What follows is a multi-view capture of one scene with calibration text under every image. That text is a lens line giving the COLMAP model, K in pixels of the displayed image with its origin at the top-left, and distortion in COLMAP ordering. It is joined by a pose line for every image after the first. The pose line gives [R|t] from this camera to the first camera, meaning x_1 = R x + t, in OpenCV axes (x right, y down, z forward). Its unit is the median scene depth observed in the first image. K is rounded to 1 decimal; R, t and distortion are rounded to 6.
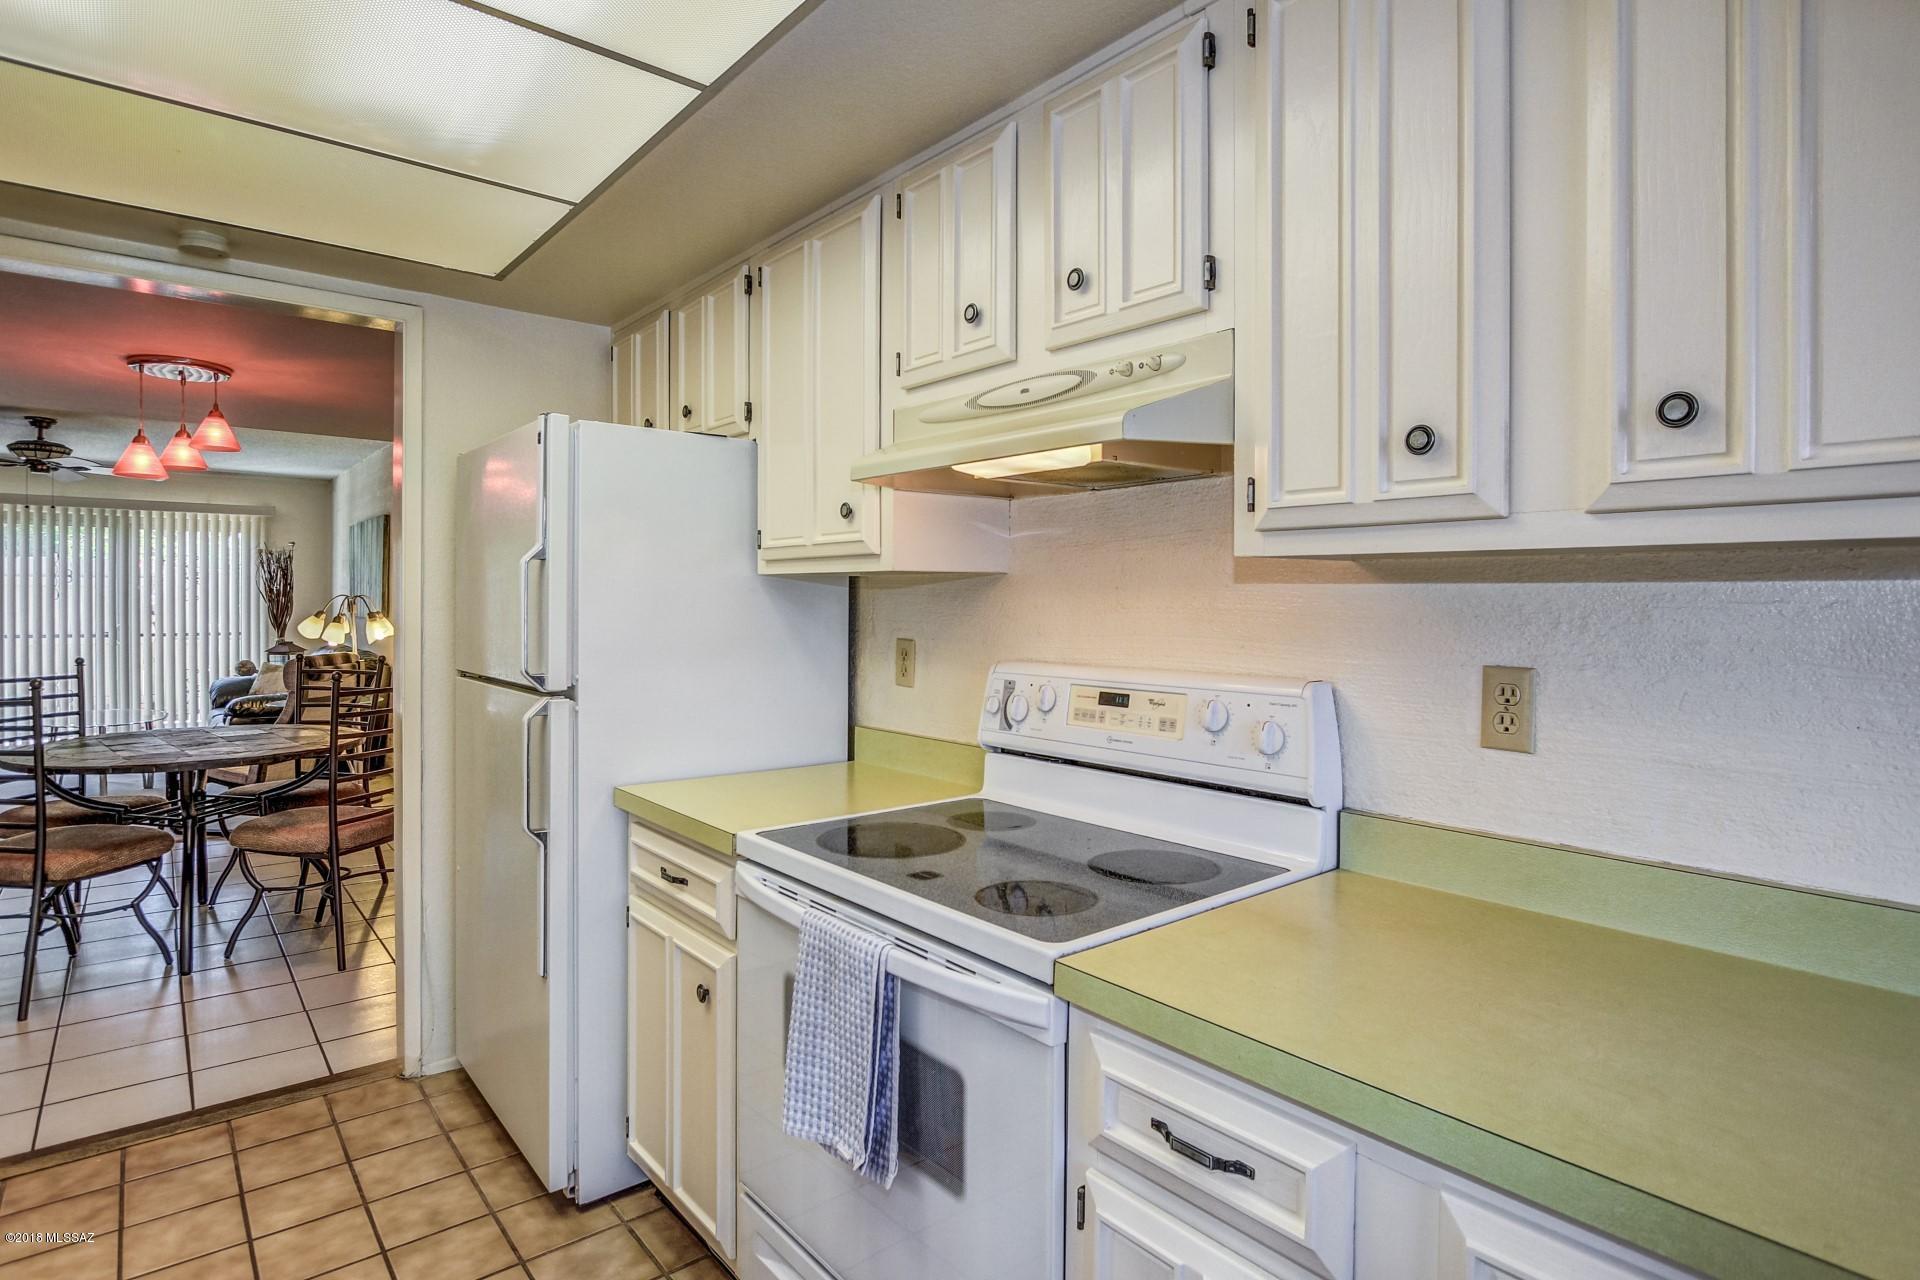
lens RADIAL K [[980.1, 0, 941.4], [0, 980.1, 614.2], [0, 0, 1]] dist [-0.026516, 0.004794]
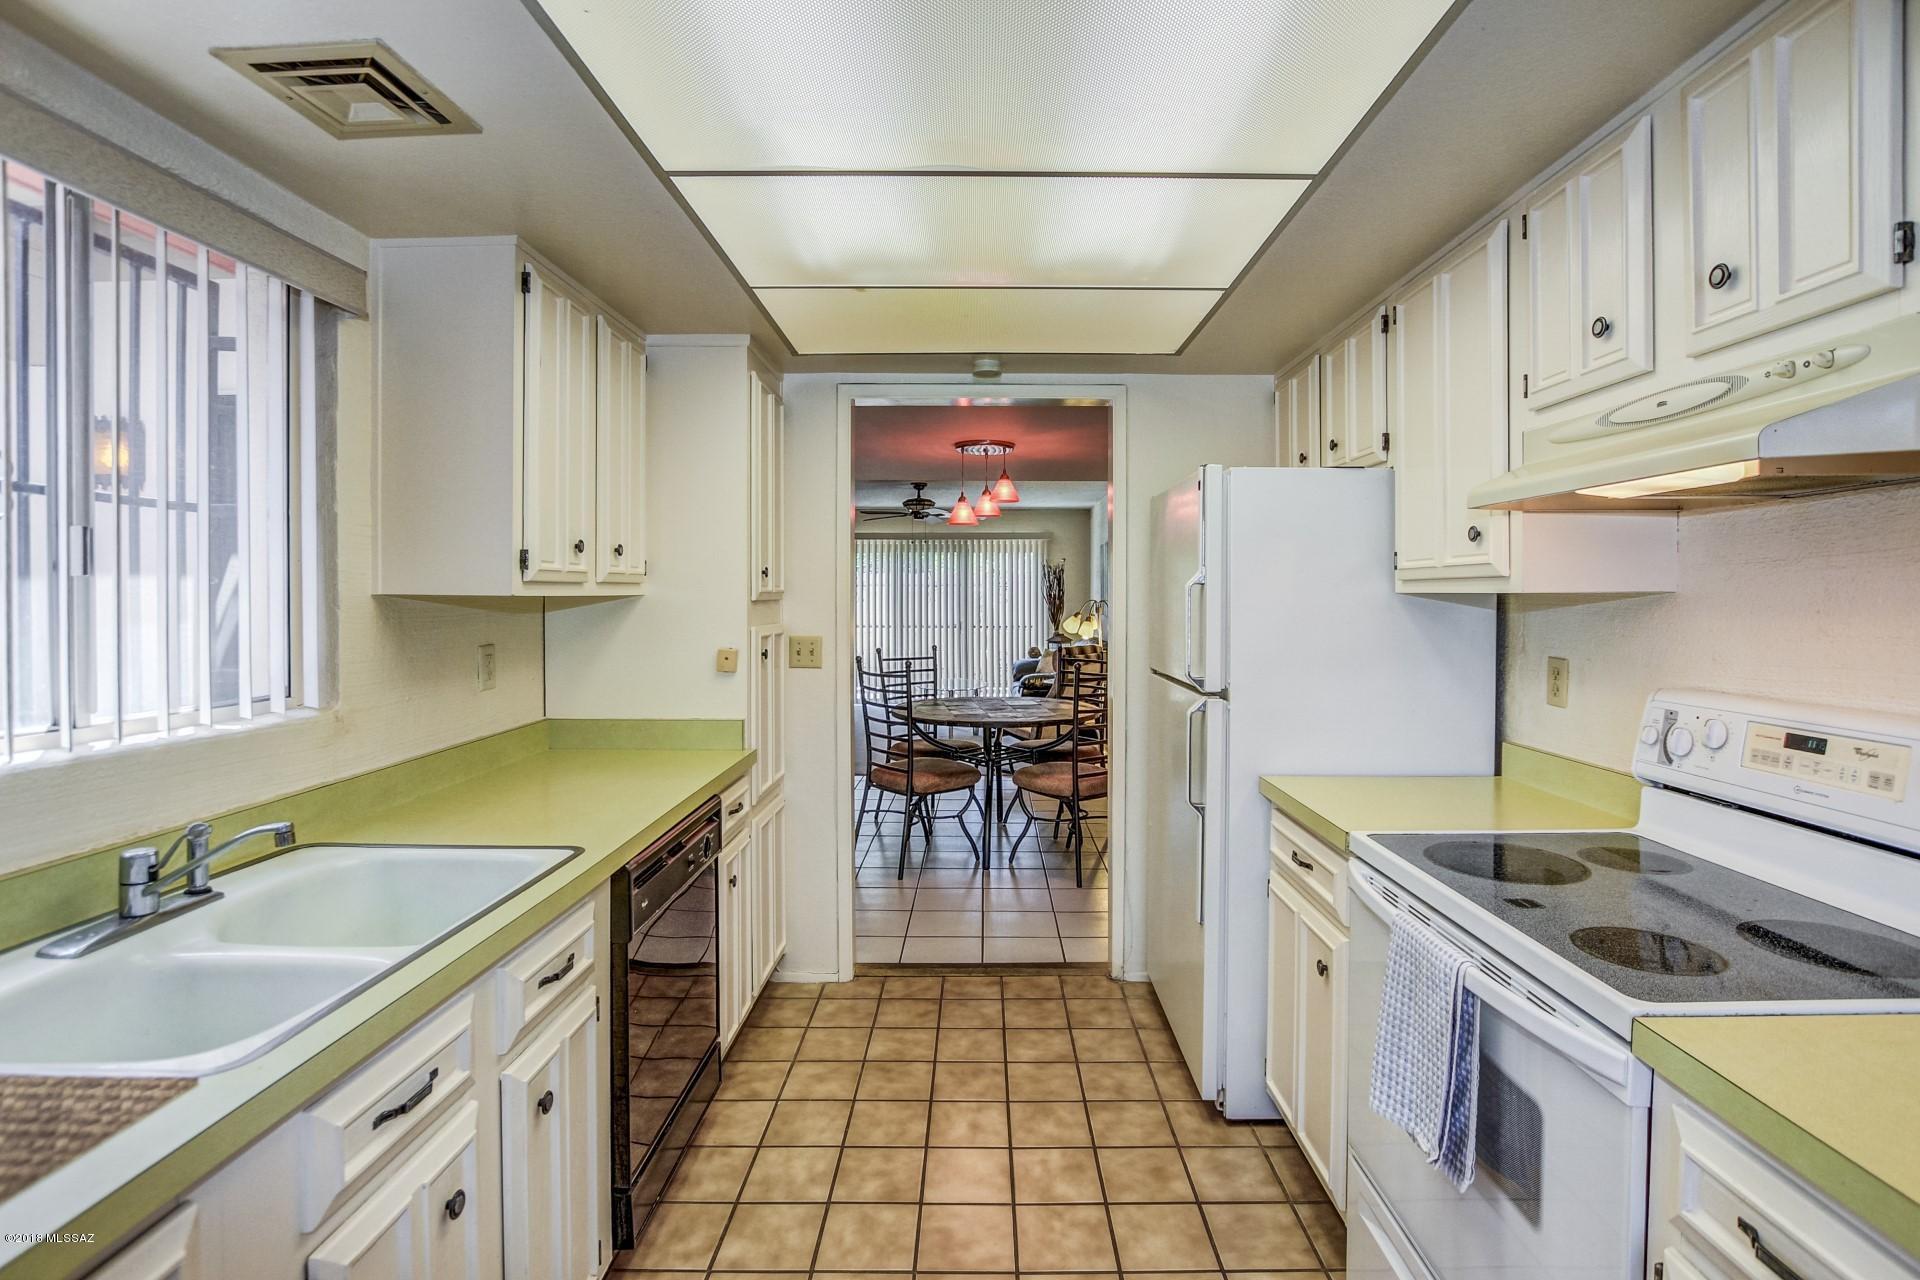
lens RADIAL K [[893.5, 0, 984.6], [0, 893.5, 612.2], [0, 0, 1]] dist [-0.028256, 0.003702]
pose [[0.770100, 0.005167, -0.637902, 0.096556], [-0.001904, 0.999981, 0.005801, -0.027126], [0.637920, -0.003252, 0.770096, -0.039211]]
